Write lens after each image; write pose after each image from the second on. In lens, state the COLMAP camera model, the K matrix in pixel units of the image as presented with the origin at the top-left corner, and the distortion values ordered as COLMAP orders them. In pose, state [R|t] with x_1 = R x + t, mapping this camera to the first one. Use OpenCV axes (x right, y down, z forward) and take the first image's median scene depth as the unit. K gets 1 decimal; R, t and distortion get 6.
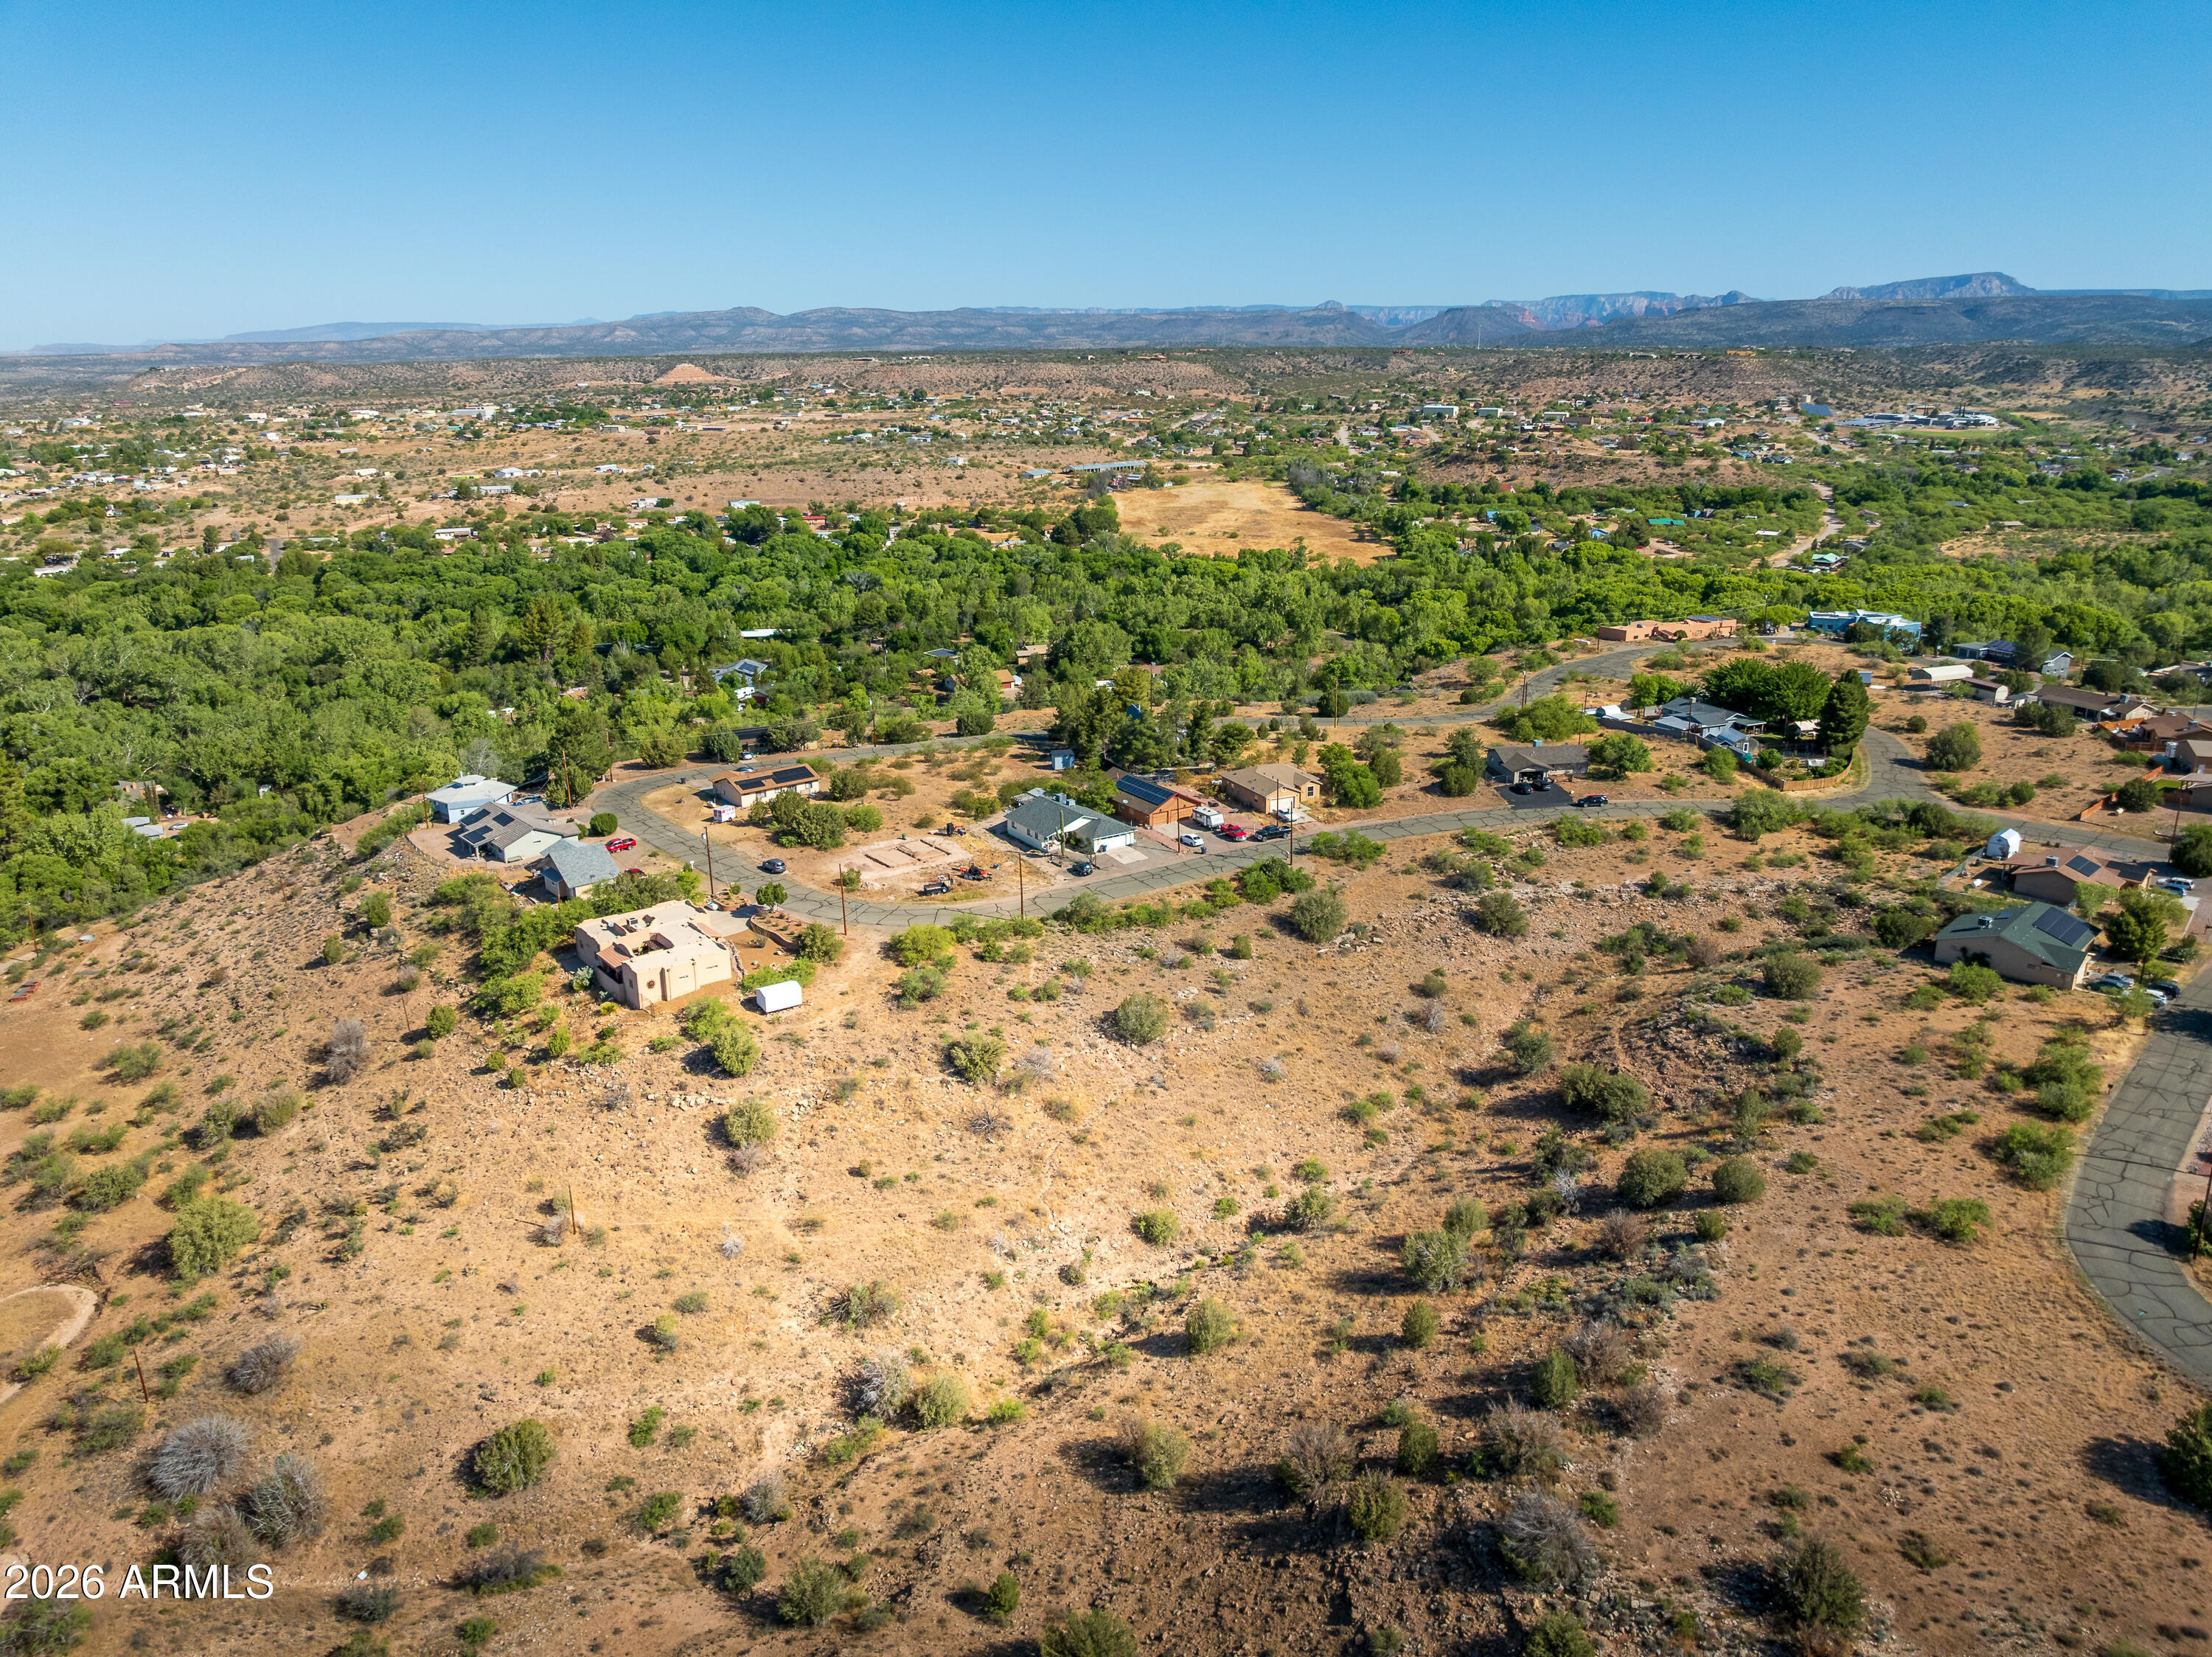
lens RADIAL K [[1558.7, 0, 1118.7], [0, 1558.7, 807.0], [0, 0, 1]] dist [-0.035914, -0.002176]
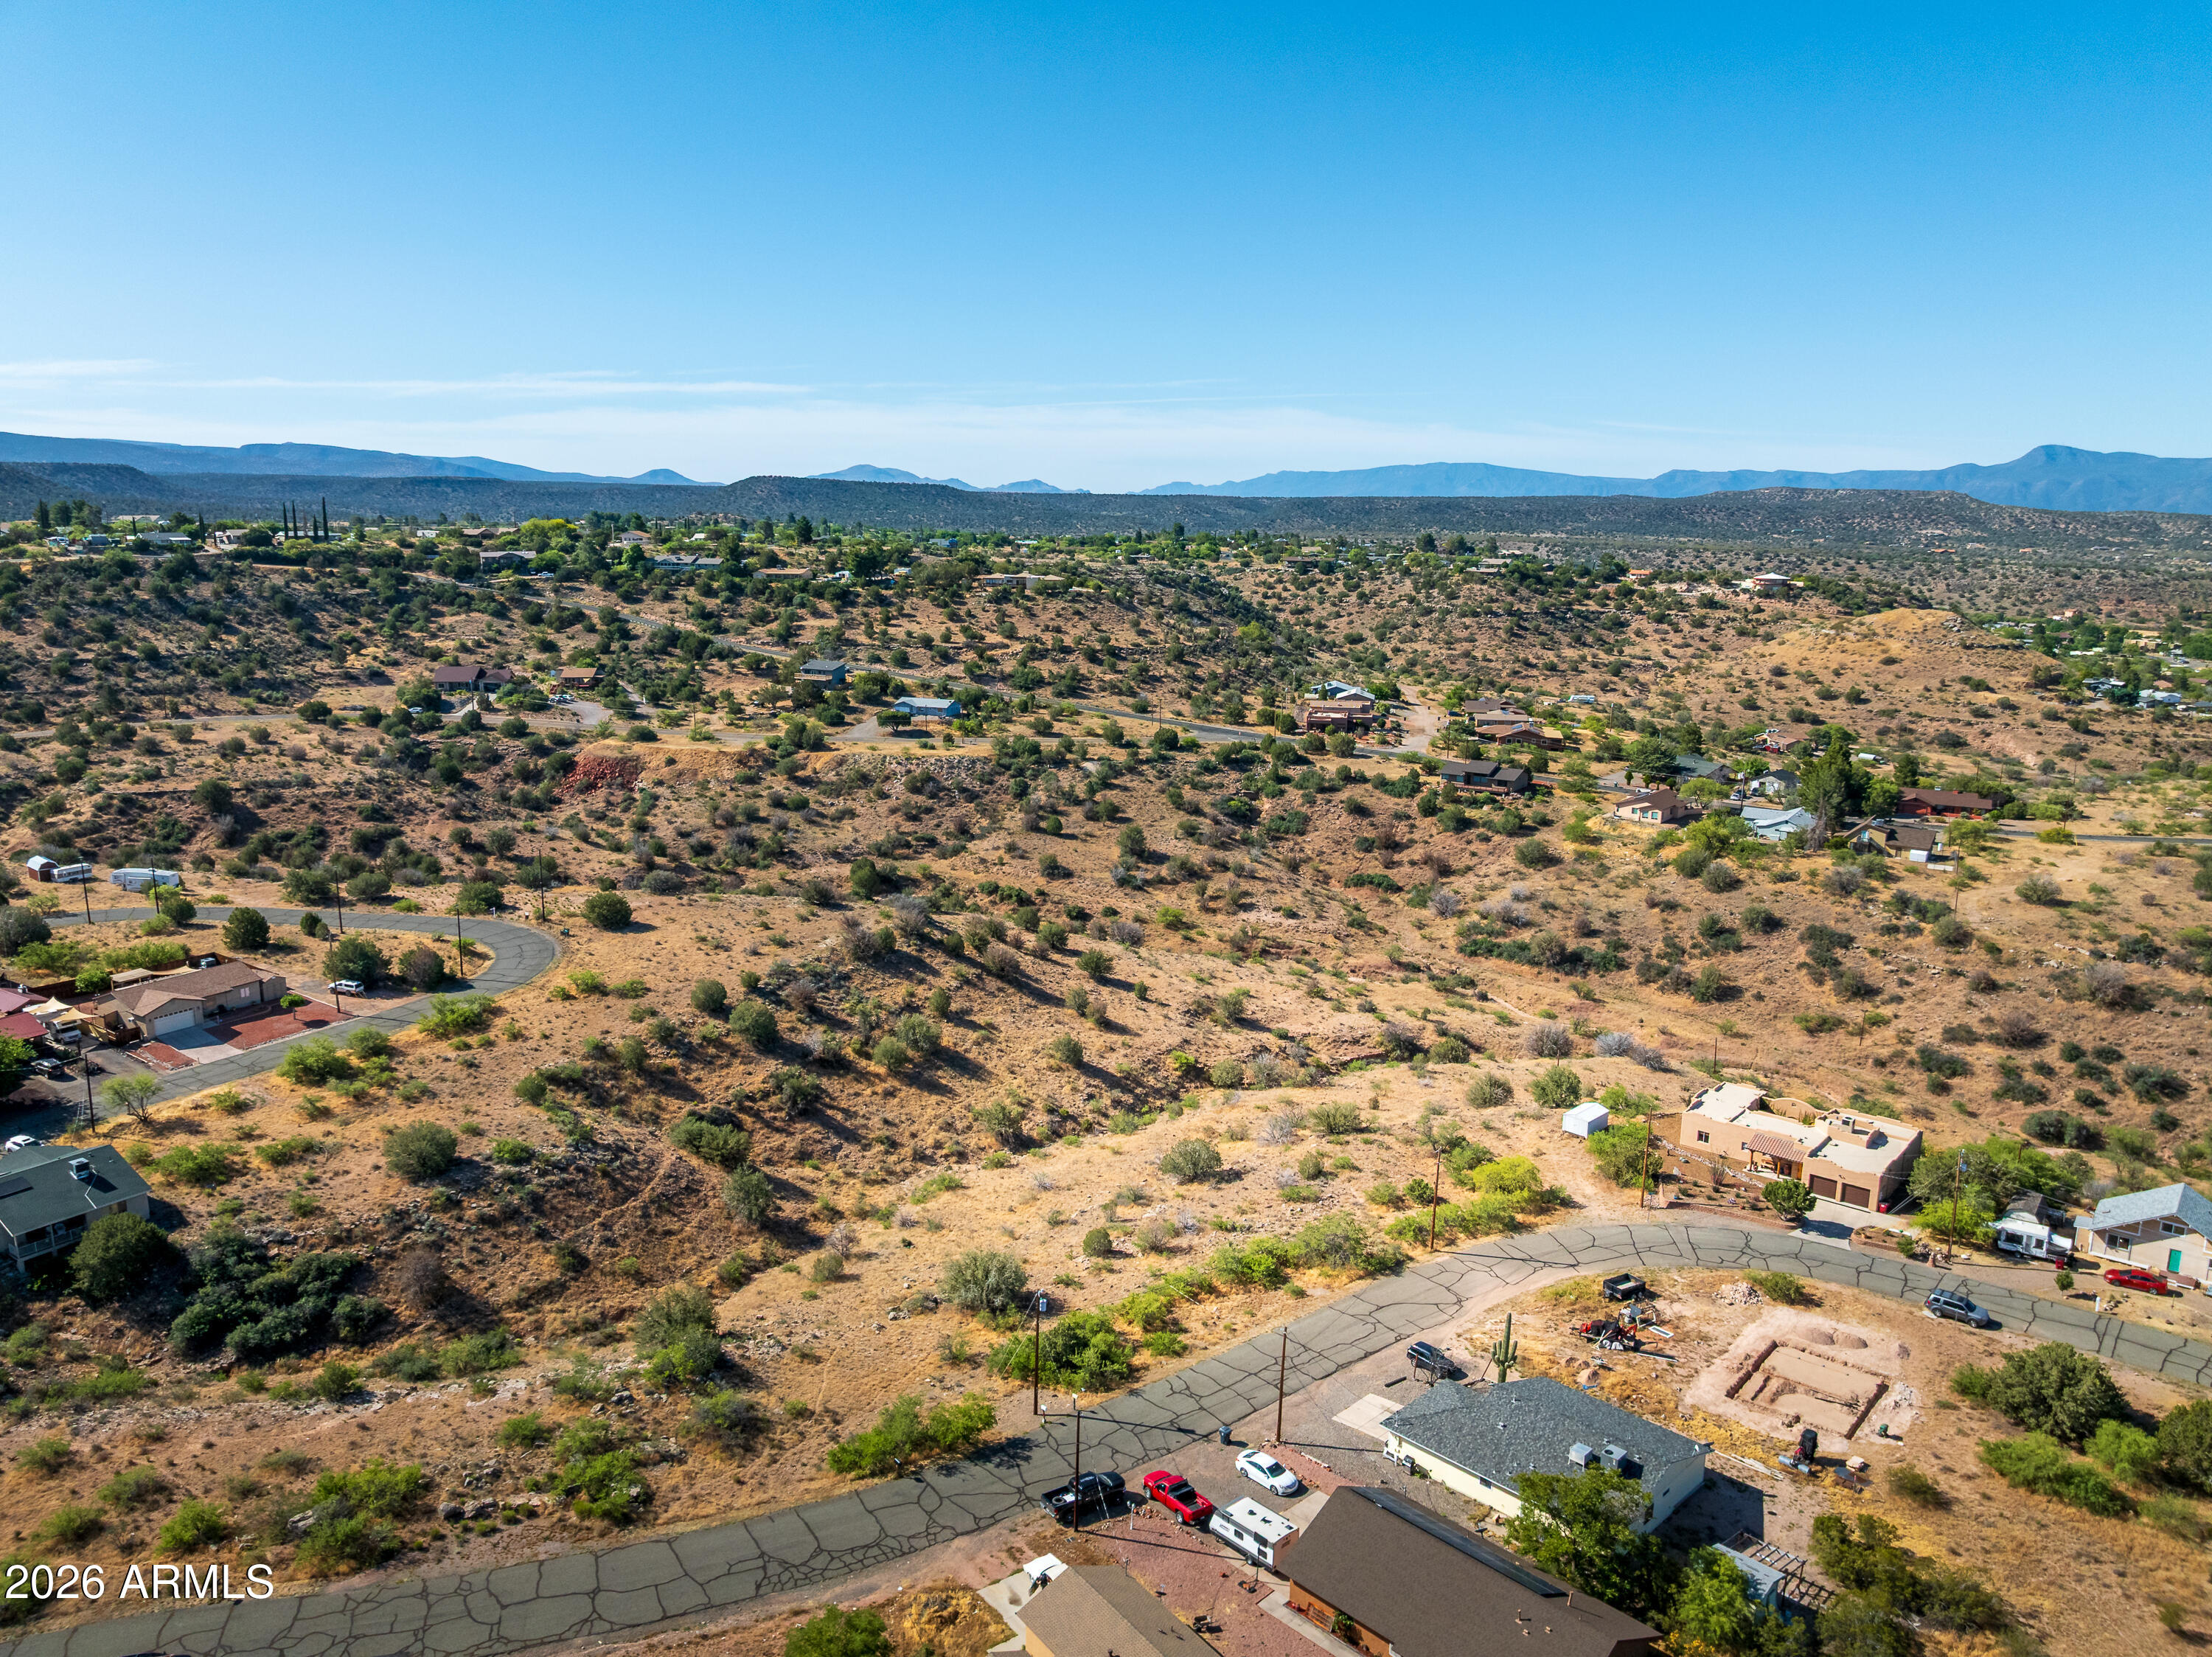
lens RADIAL K [[1558.7, 0, 1117.6], [0, 1558.7, 834.0], [0, 0, 1]] dist [-0.035914, -0.002176]
pose [[-0.983137, 0.033015, -0.179867, 0.195643], [-0.056823, 0.879729, 0.472068, -0.412470], [0.173819, 0.474328, -0.863018, 1.559725]]
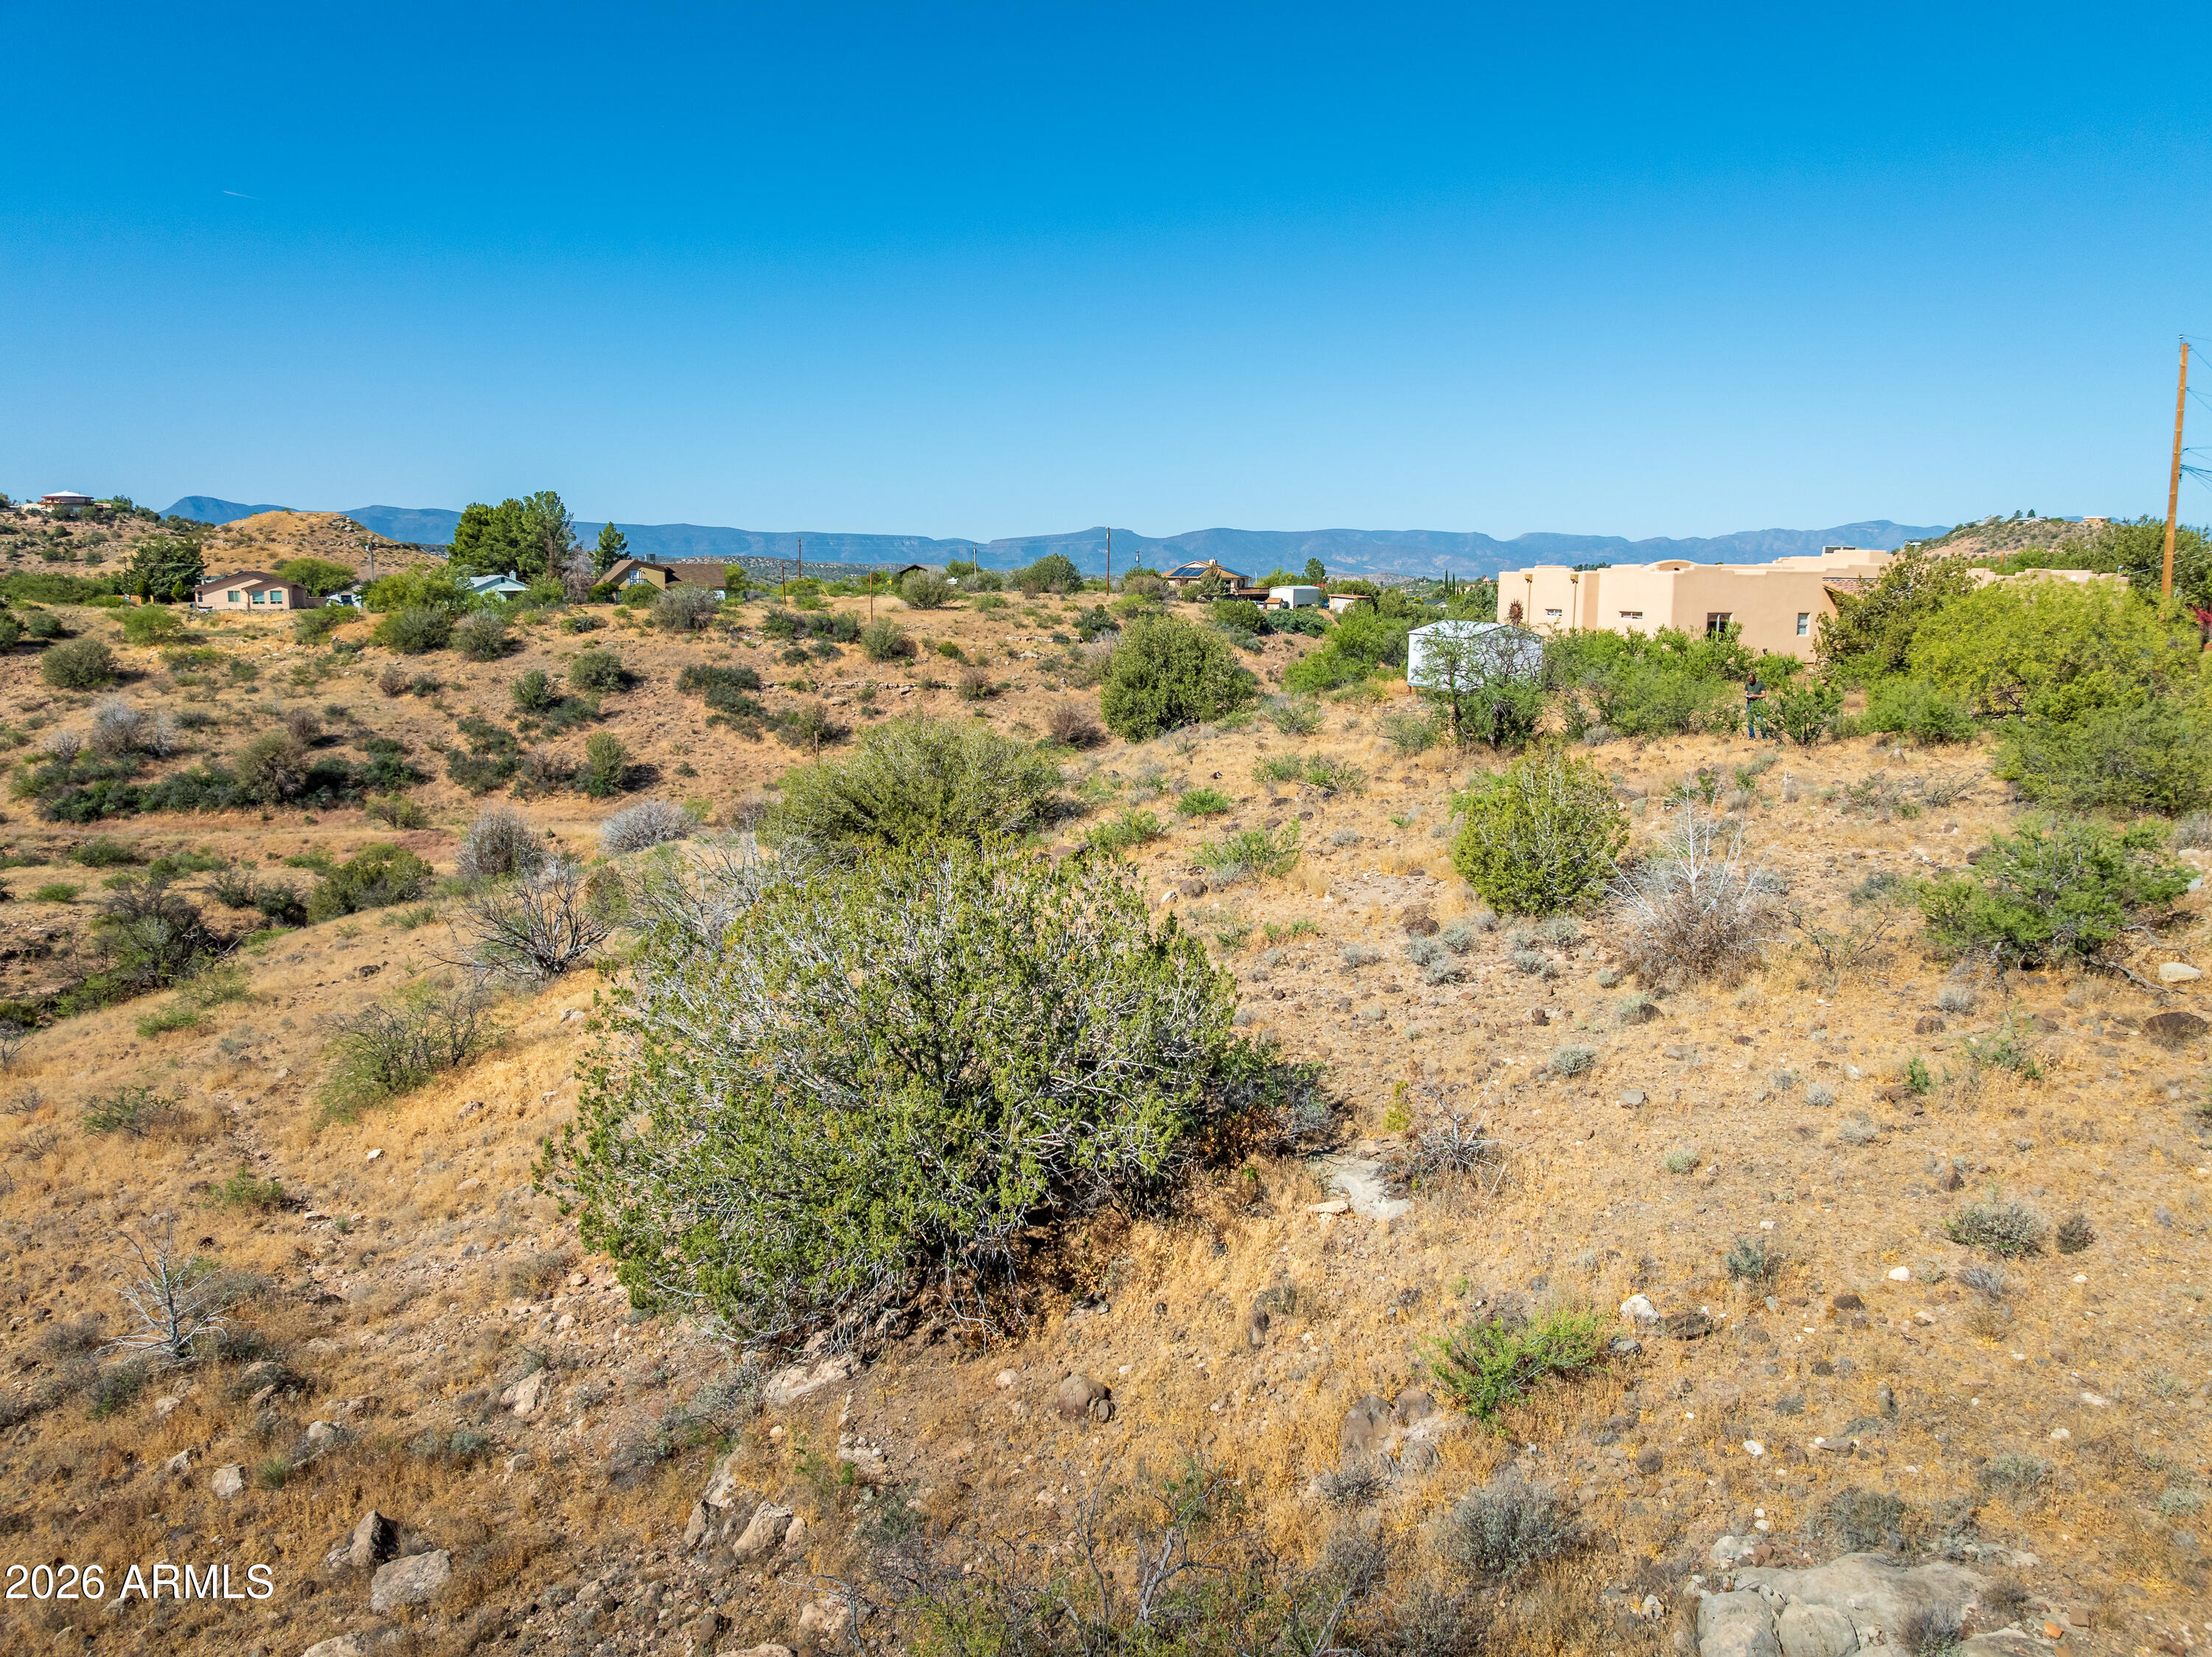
lens RADIAL K [[1558.7, 0, 1109.3], [0, 1558.7, 823.2], [0, 0, 1]] dist [-0.035914, -0.002176]
pose [[-0.316849, 0.151591, -0.936284, 0.085378], [-0.272951, 0.930813, 0.243075, 0.091348], [0.908353, 0.332578, -0.253550, 0.963337]]
